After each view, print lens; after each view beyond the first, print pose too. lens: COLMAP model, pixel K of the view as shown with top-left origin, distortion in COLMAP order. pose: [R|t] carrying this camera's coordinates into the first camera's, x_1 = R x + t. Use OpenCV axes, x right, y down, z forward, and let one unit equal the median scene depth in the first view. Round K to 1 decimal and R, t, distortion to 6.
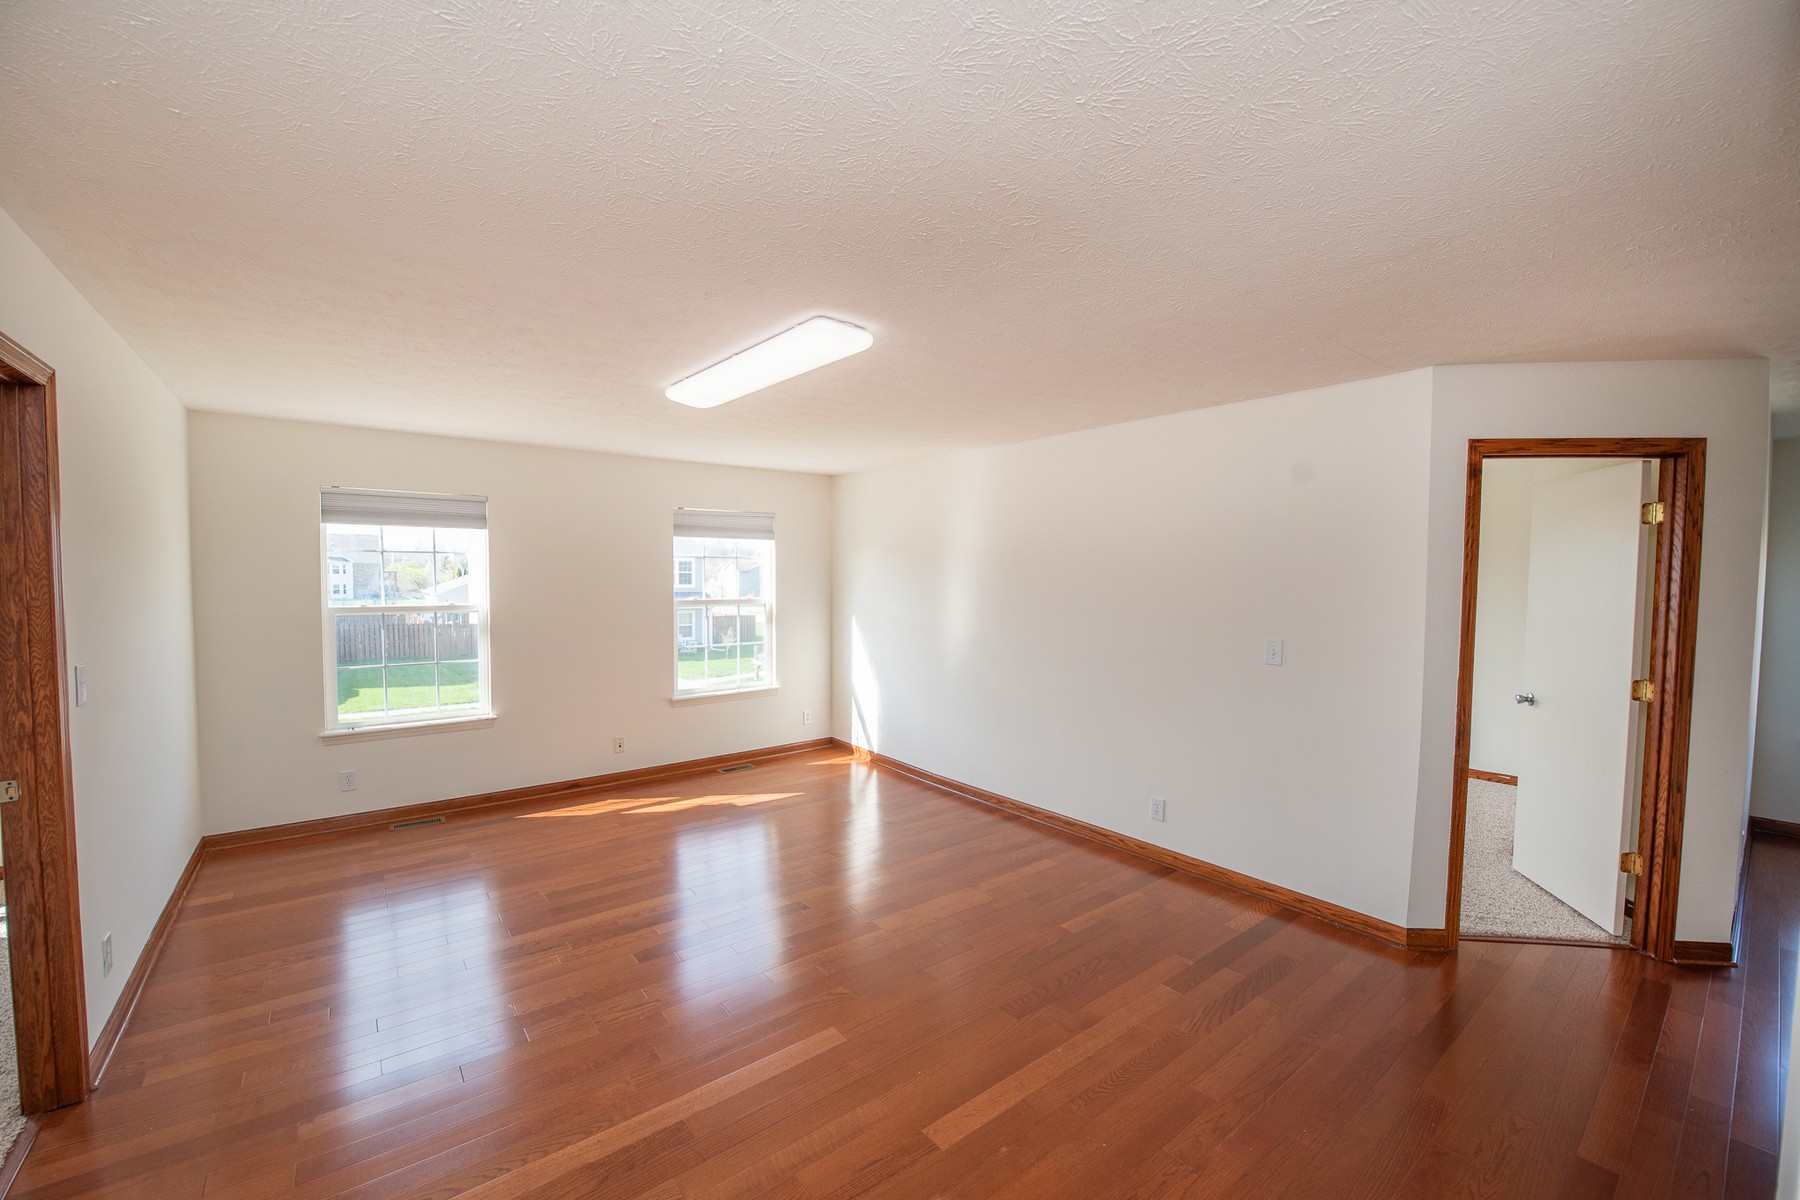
lens RADIAL K [[716.2, 0, 893.8], [0, 716.2, 610.3], [0, 0, 1]] dist [-0.015433, -0.002527]
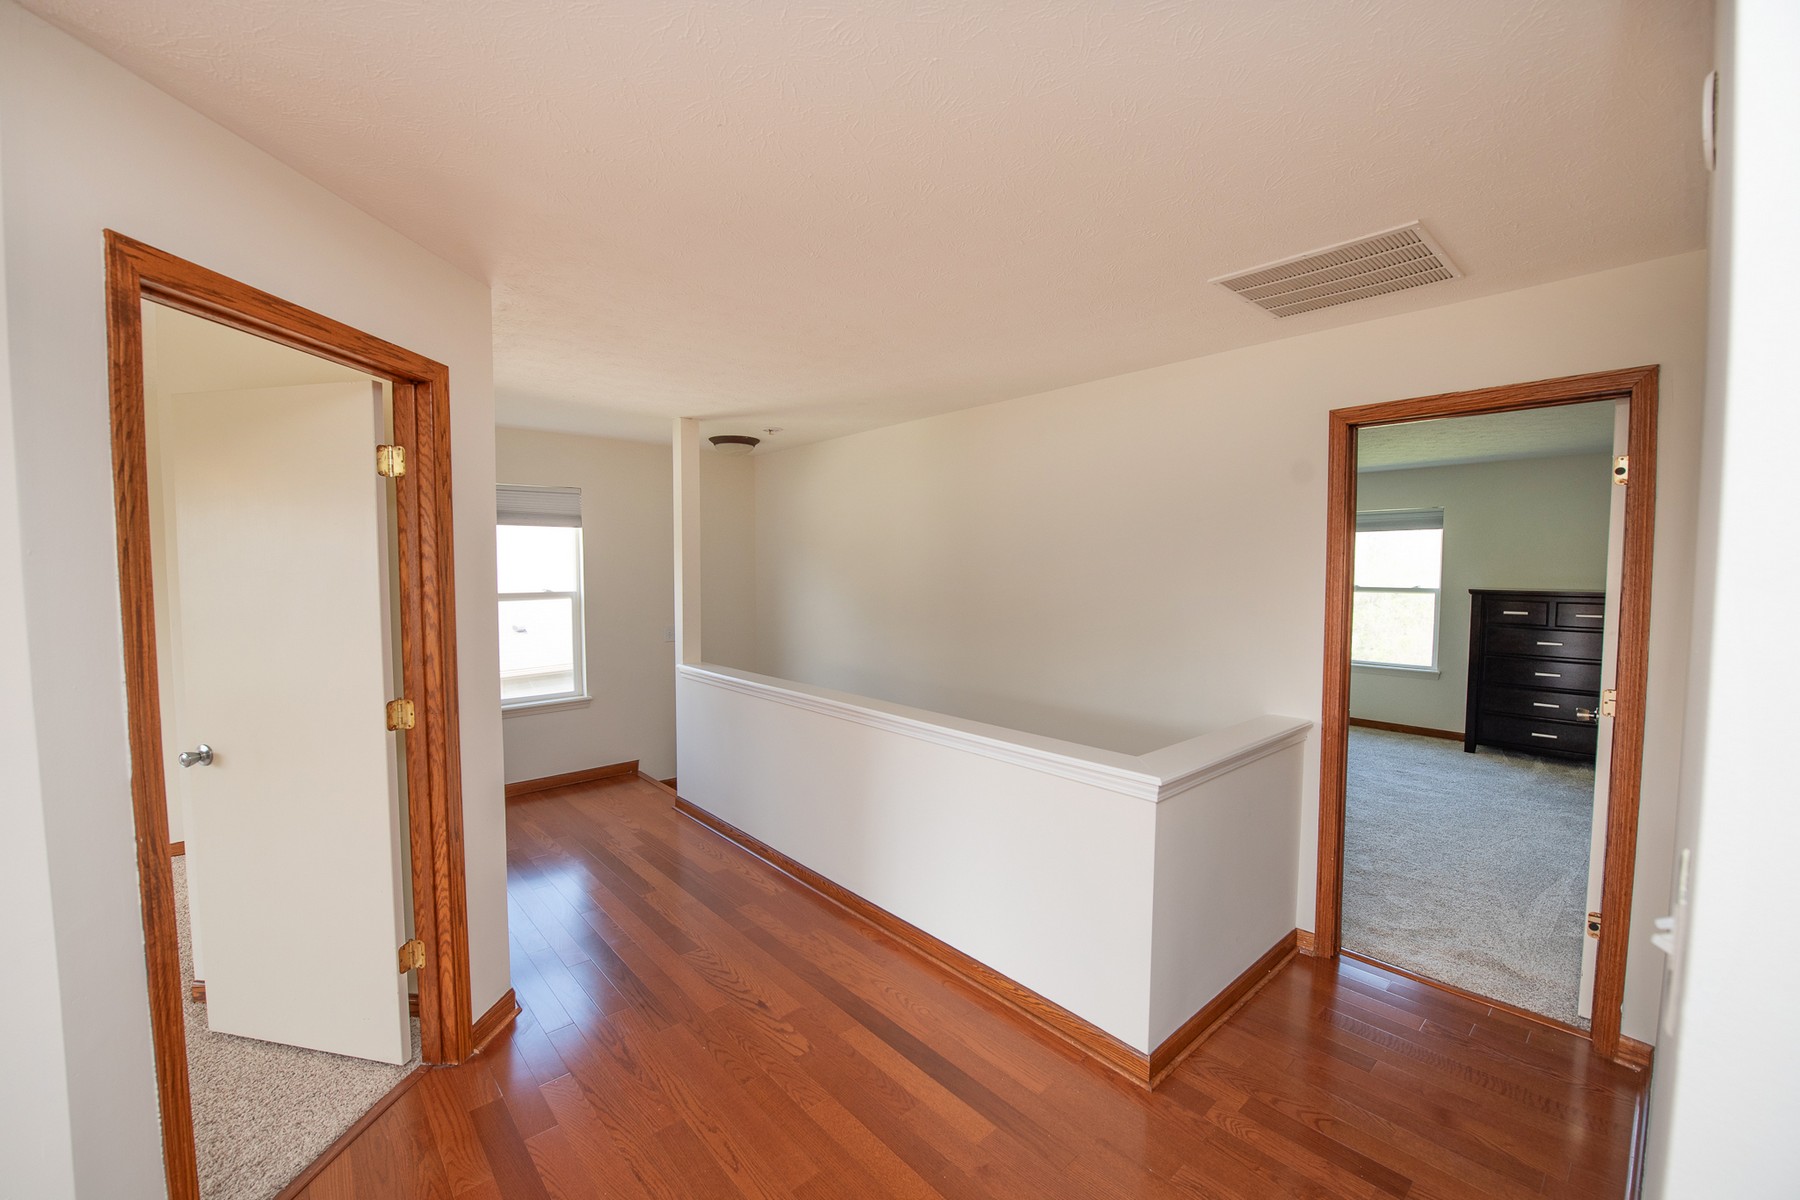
lens RADIAL K [[716.2, 0, 894.4], [0, 716.2, 608.9], [0, 0, 1]] dist [-0.015433, -0.002527]
pose [[-0.057103, -0.067787, 0.996064, 0.347618], [0.045615, 0.996473, 0.070430, -0.019096], [-0.997326, 0.049458, -0.053810, 0.552757]]
